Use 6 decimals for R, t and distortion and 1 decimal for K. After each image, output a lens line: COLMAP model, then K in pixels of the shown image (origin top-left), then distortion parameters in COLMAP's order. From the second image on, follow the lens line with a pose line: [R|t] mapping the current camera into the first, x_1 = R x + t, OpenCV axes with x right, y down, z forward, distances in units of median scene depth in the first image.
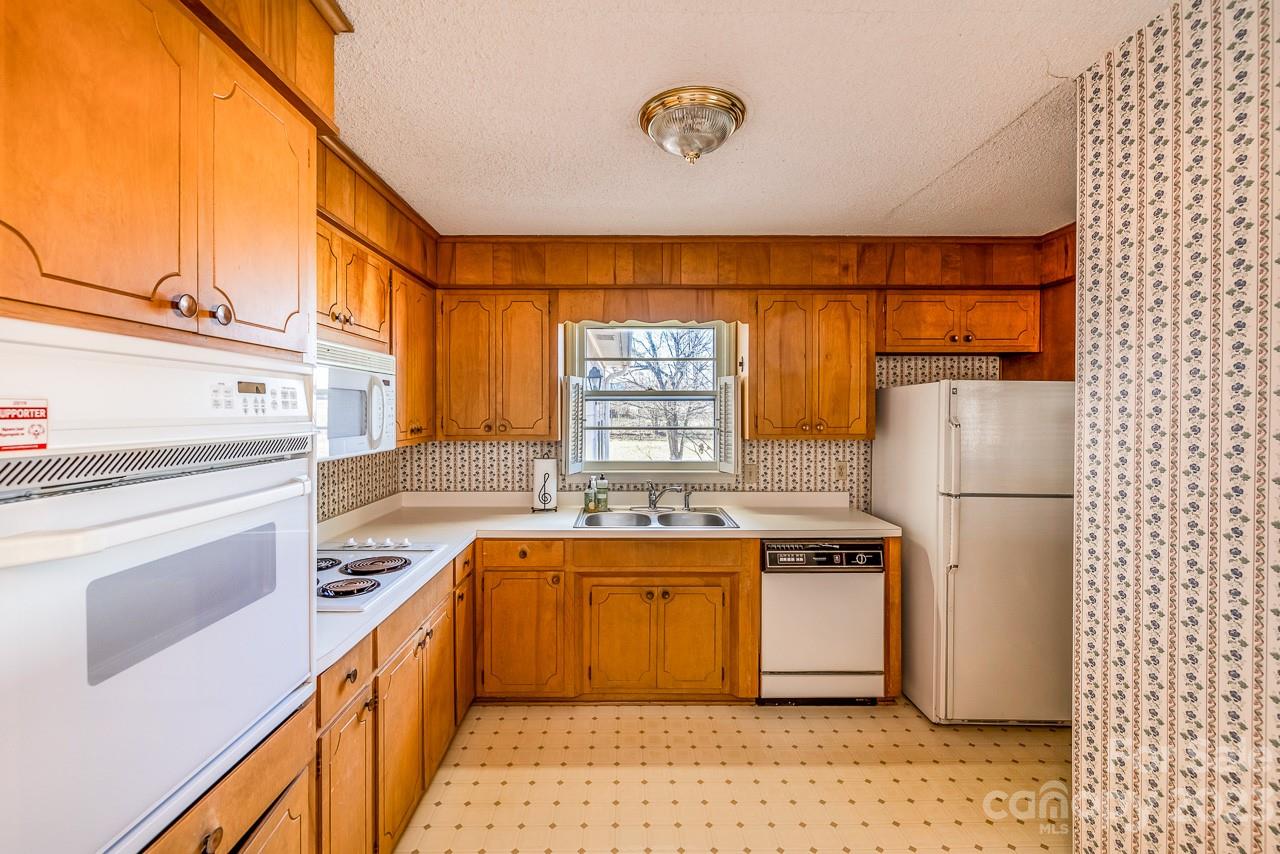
lens RADIAL K [[537.1, 0, 635.9], [0, 537.1, 411.4], [0, 0, 1]] dist [-0.000041, -0.000008]
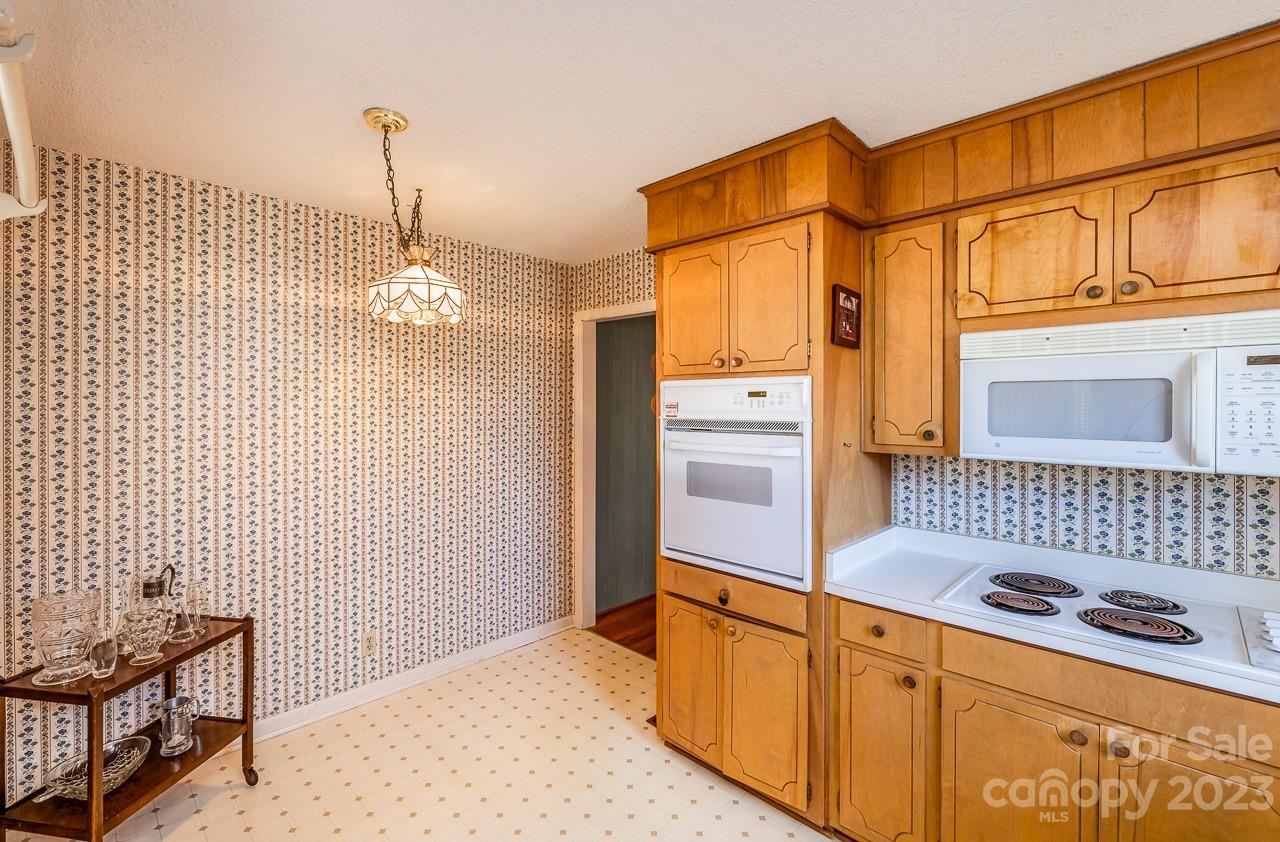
lens RADIAL K [[558.2, 0, 641.3], [0, 558.2, 408.1], [0, 0, 1]] dist [0.000268, 0.000010]
pose [[-0.712904, 0.001928, -0.701259, 0.934628], [-0.002762, 0.999981, 0.005557, -0.004469], [0.701256, 0.005898, -0.712885, 2.021283]]
